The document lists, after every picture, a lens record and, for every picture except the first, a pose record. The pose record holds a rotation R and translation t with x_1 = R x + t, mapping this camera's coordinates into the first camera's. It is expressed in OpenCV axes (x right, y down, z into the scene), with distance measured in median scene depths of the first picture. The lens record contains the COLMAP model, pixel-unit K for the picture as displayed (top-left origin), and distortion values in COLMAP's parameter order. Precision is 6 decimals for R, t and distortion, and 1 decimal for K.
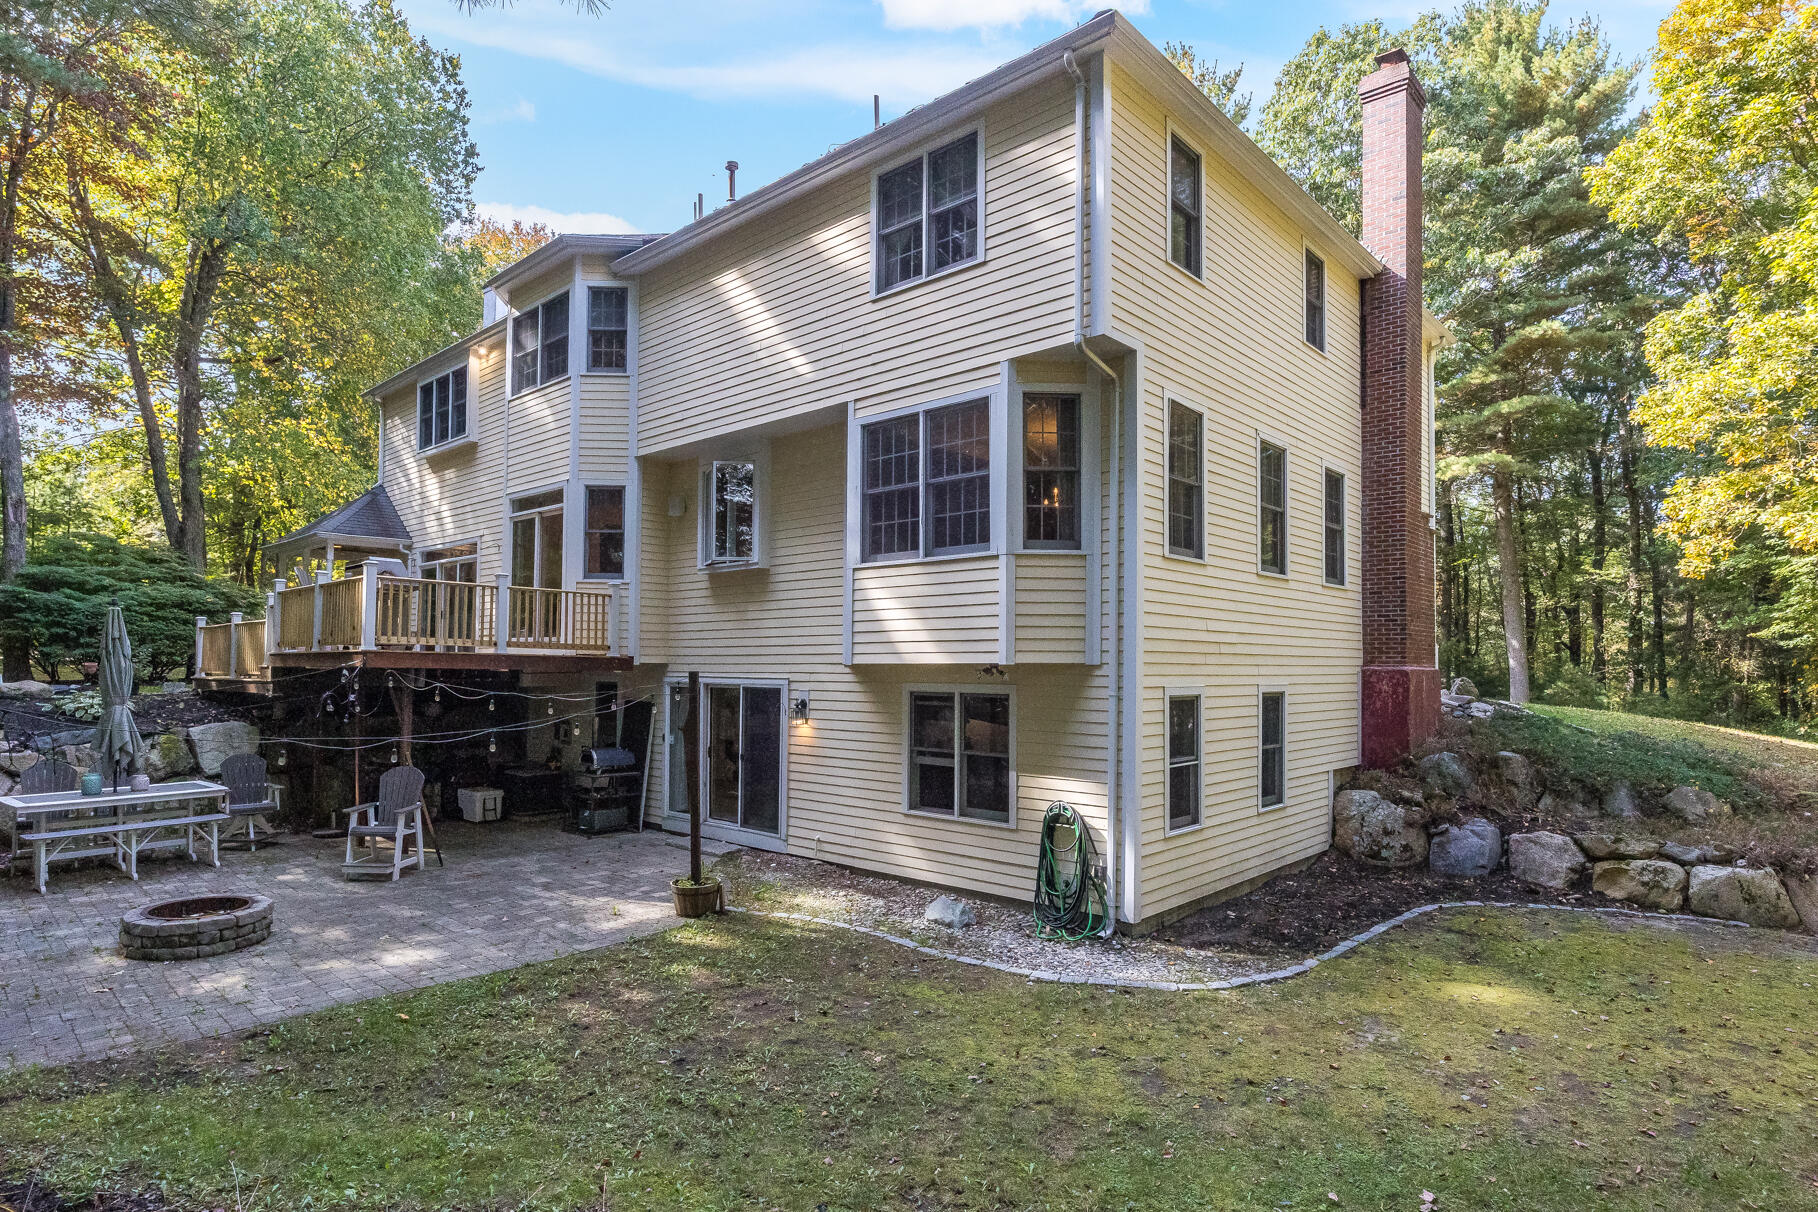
lens RADIAL K [[981.2, 0, 909.1], [0, 981.2, 640.7], [0, 0, 1]] dist [-0.000861, 0.000035]
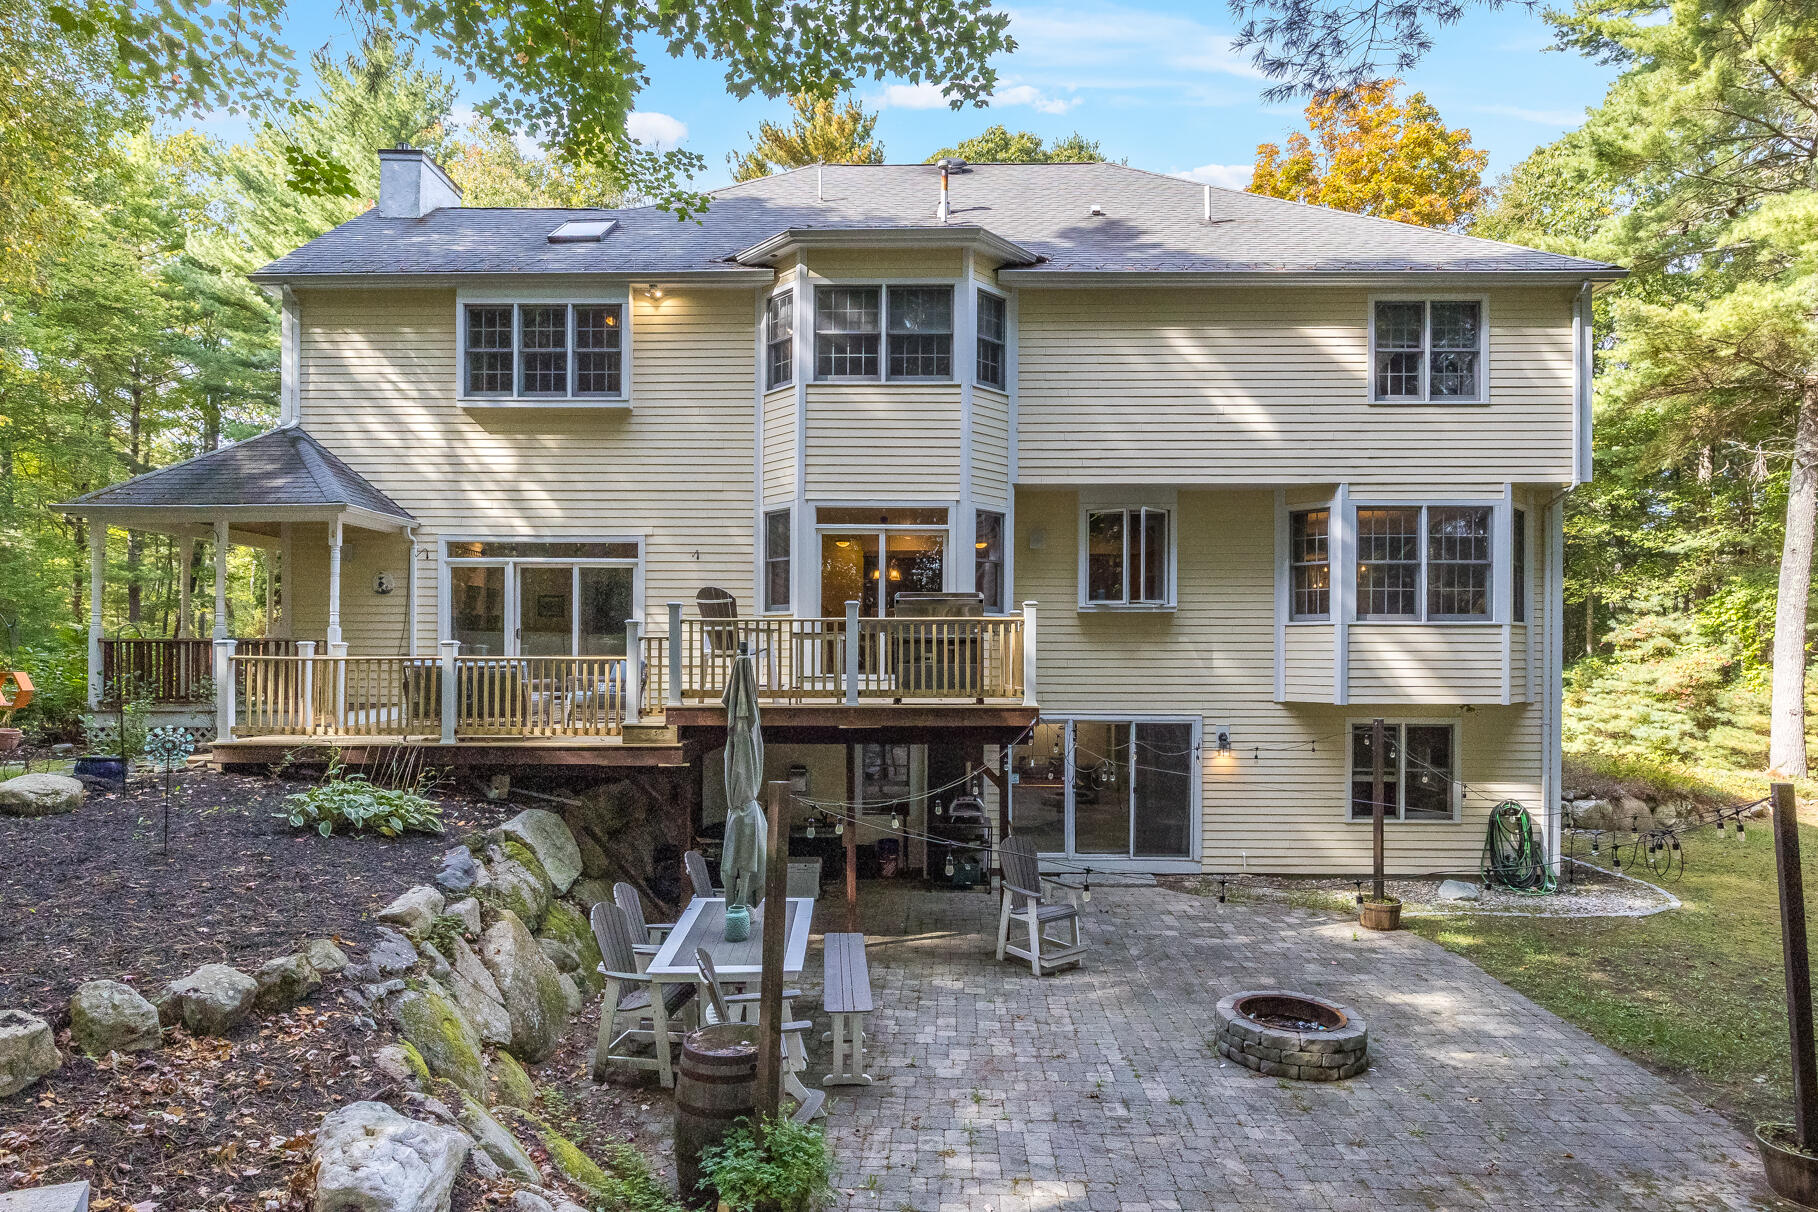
lens RADIAL K [[981.0, 0, 908.7], [0, 981.0, 661.1], [0, 0, 1]] dist [-0.000583, -0.000071]
pose [[0.750846, -0.003968, 0.660465, -1.286772], [-0.017527, 0.999510, 0.025931, -0.051410], [-0.660244, -0.031046, 0.750409, 0.467135]]
